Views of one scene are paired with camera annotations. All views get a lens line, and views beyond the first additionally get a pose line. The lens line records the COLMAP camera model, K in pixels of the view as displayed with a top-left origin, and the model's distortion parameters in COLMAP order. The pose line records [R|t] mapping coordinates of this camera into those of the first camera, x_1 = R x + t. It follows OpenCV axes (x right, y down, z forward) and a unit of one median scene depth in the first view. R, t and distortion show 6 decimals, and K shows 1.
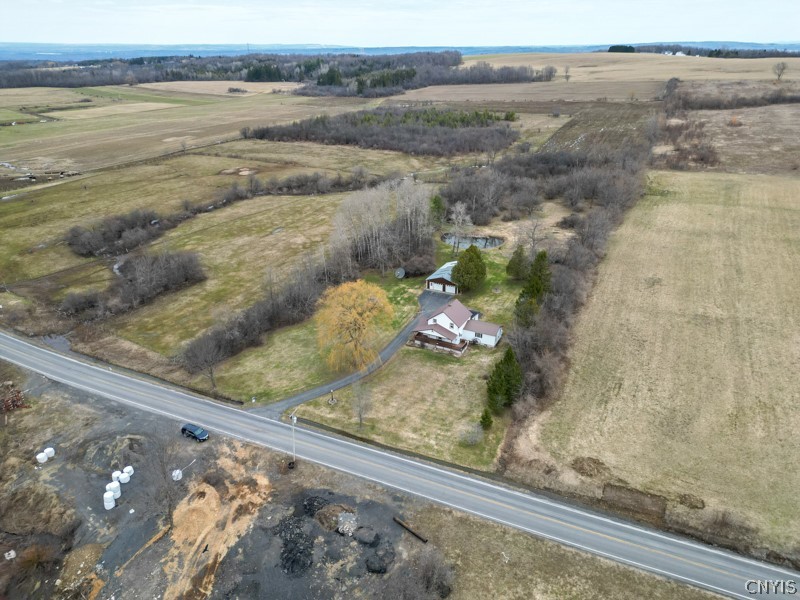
lens RADIAL K [[555.0, 0, 401.6], [0, 555.0, 296.0], [0, 0, 1]] dist [0.090849, -0.085538]
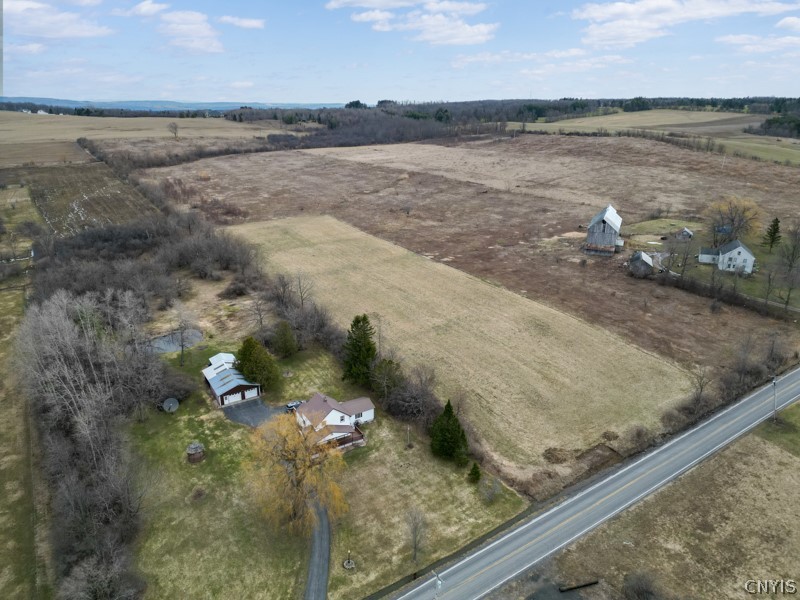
lens RADIAL K [[555.0, 0, 401.6], [0, 555.0, 296.0], [0, 0, 1]] dist [0.090849, -0.085538]
pose [[0.519812, -0.271689, 0.809927, -0.456384], [0.340401, 0.935436, 0.095322, -0.158347], [-0.783533, 0.226150, 0.578734, 0.280743]]
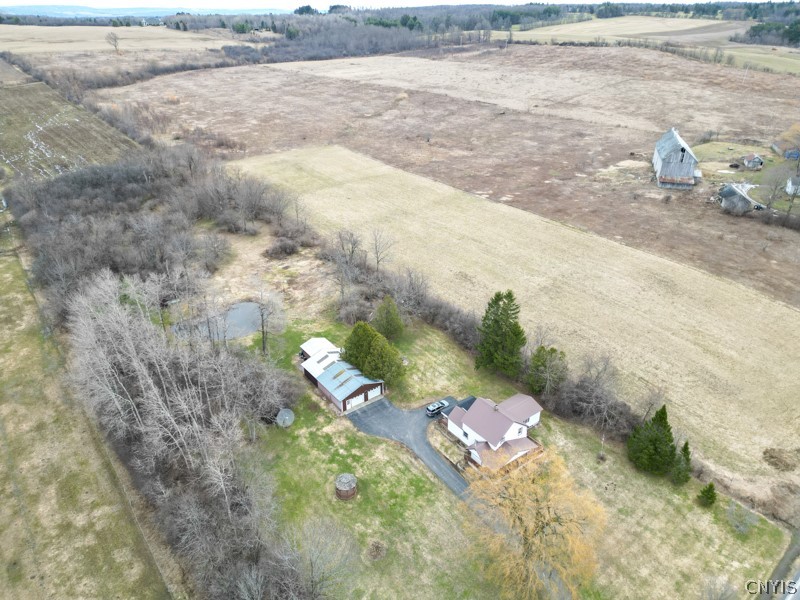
lens RADIAL K [[555.0, 0, 401.6], [0, 555.0, 296.0], [0, 0, 1]] dist [0.090849, -0.085538]
pose [[0.435856, -0.403027, 0.804735, -0.413354], [0.360596, 0.897430, 0.254147, -0.289414], [-0.824621, 0.179413, 0.536480, 0.577530]]
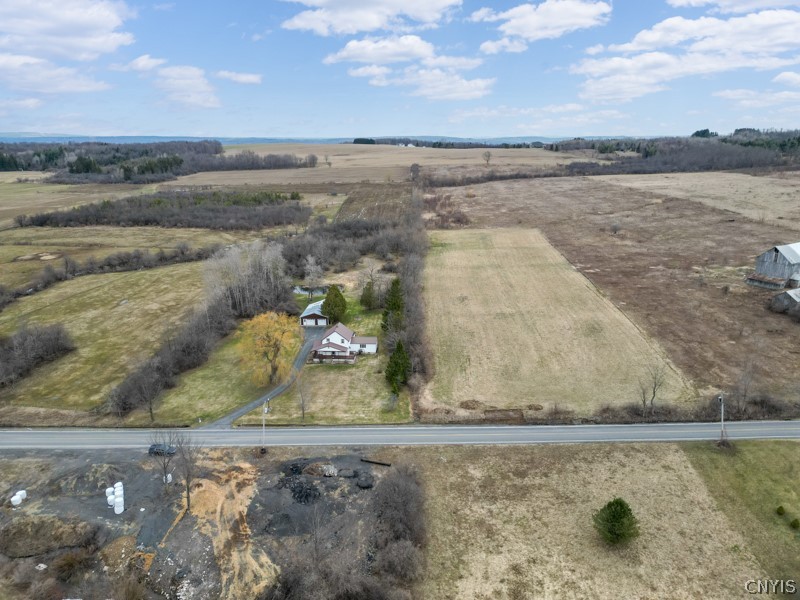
lens RADIAL K [[555.0, 0, 401.6], [0, 555.0, 296.0], [0, 0, 1]] dist [0.090849, -0.085538]
pose [[0.912973, -0.108686, 0.393277, -0.225540], [0.163233, 0.980667, -0.107920, 0.091694], [-0.373945, 0.162724, 0.913064, -0.185477]]
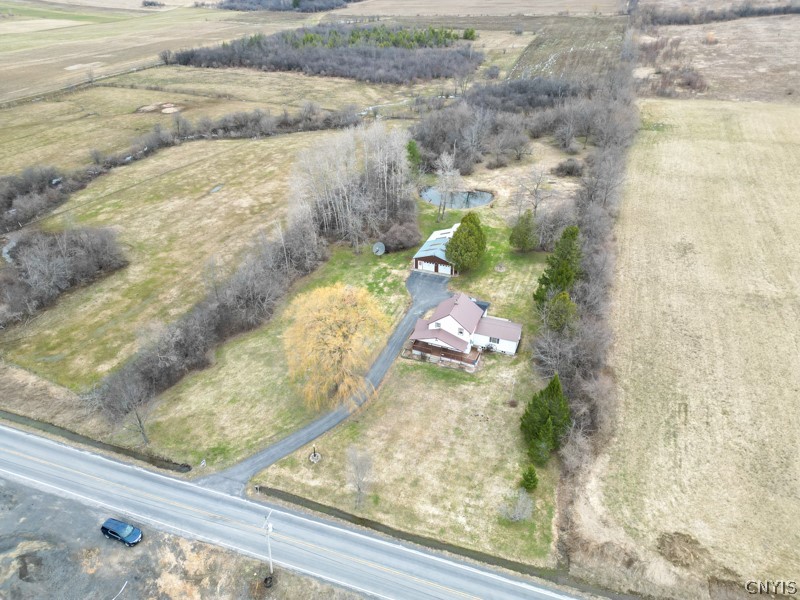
lens RADIAL K [[555.0, 0, 401.6], [0, 555.0, 296.0], [0, 0, 1]] dist [0.090849, -0.085538]
pose [[0.994884, -0.050534, 0.087479, -0.046577], [0.038976, 0.990862, 0.129127, -0.080810], [-0.093204, -0.125057, 0.987762, 0.207350]]
